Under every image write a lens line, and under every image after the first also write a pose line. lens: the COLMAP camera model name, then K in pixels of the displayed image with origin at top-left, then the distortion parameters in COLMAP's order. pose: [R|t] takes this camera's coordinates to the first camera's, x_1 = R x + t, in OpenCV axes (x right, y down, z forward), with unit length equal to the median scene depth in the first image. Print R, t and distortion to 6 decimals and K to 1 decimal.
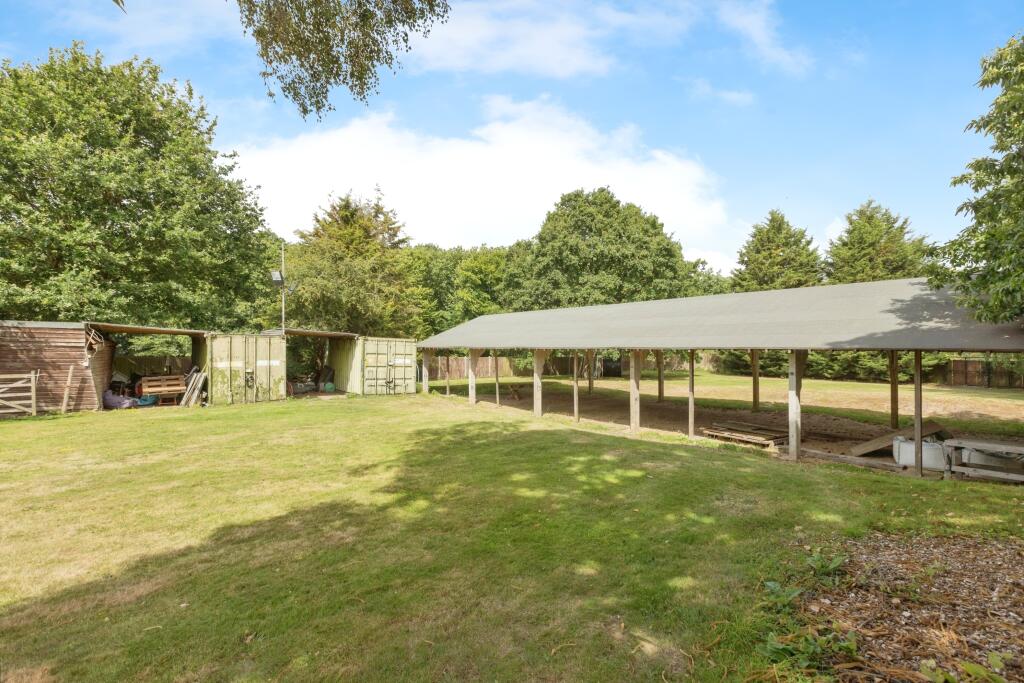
lens RADIAL K [[474.4, 0, 511.6], [0, 474.4, 347.1], [0, 0, 1]] dist [0.031071, -0.011467]
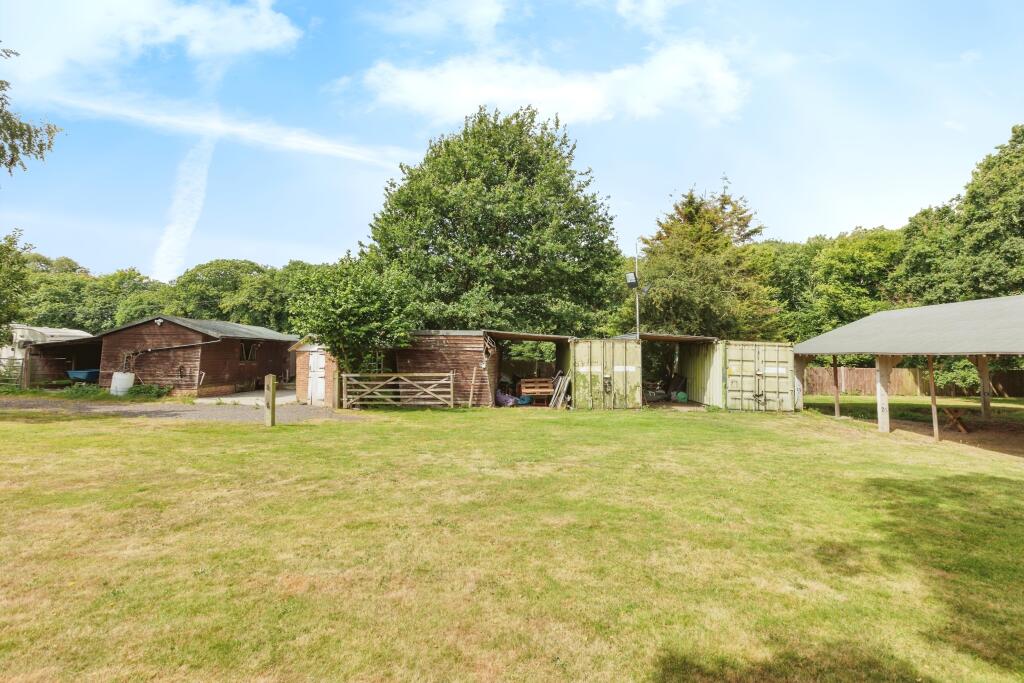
lens RADIAL K [[471.7, 0, 512.0], [0, 471.7, 341.5], [0, 0, 1]] dist [0.000005, 0.000108]
pose [[0.788001, -0.014261, -0.615509, -0.100686], [-0.004182, 0.999585, -0.028513, 0.006688], [0.615660, 0.025042, 0.787614, 0.112726]]
